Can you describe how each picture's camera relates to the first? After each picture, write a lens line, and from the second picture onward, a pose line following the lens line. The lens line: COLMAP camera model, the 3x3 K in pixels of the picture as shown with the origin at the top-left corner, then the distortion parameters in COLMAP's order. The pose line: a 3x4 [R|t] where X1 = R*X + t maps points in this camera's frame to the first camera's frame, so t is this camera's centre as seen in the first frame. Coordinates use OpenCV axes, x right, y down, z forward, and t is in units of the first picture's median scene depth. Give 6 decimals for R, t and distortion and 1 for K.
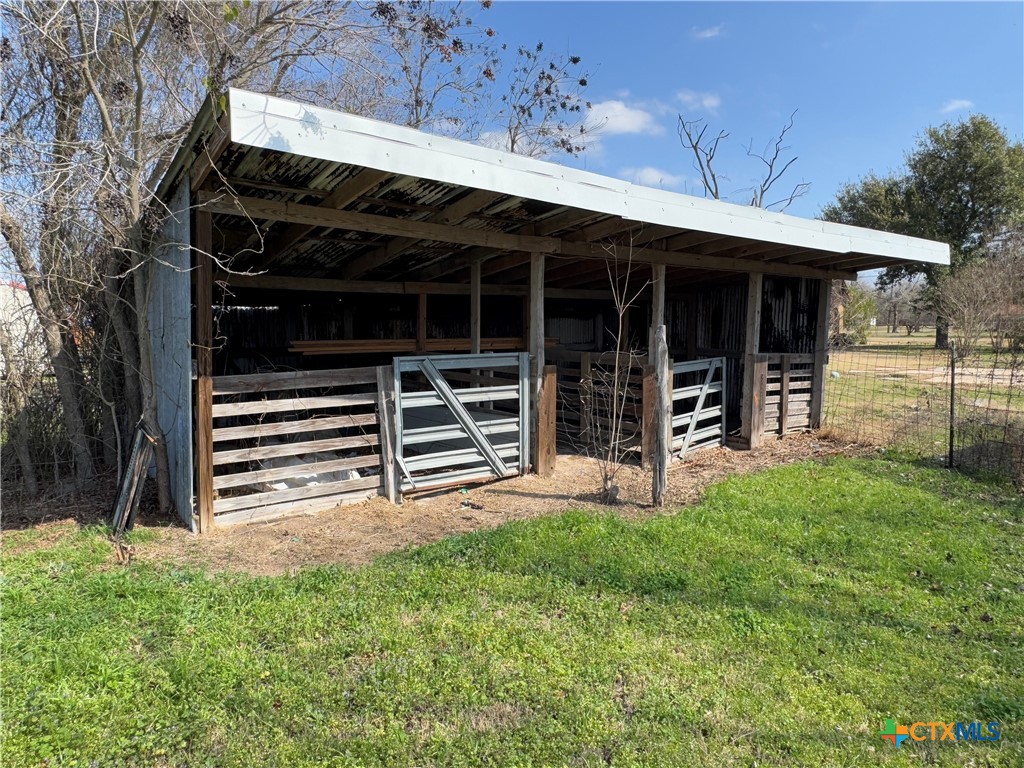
lens RADIAL K [[665.1, 0, 512.0], [0, 665.1, 384.0], [0, 0, 1]] dist [0.001680, 0.000619]
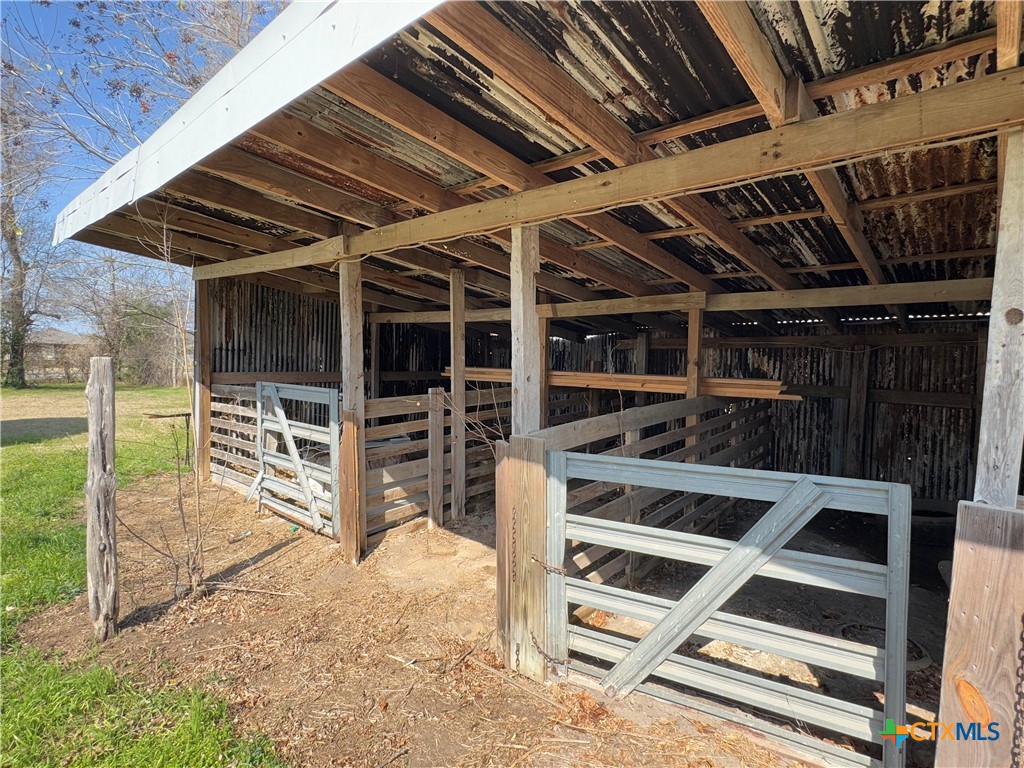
lens RADIAL K [[503.0, 0, 512.0], [0, 503.0, 384.0], [0, 0, 1]] dist [0.000047, -0.000081]
pose [[0.216207, 0.066939, -0.974050, 0.693336], [-0.095219, 0.994337, 0.047197, -0.108854], [0.971693, 0.082544, 0.221357, 1.144570]]
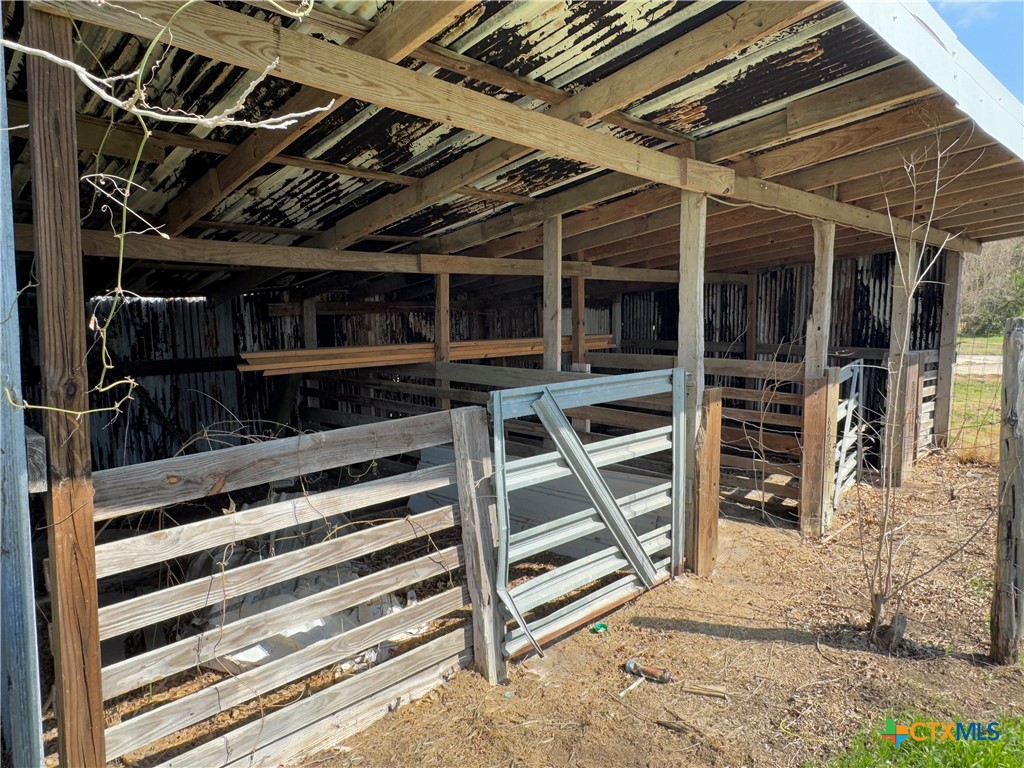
lens RADIAL K [[665.1, 0, 512.0], [0, 665.1, 384.0], [0, 0, 1]] dist [0.001680, 0.000619]
pose [[0.992206, -0.028357, 0.121337, -0.206464], [0.026717, 0.999529, 0.015127, -0.049121], [-0.121709, -0.011767, 0.992496, 0.476475]]
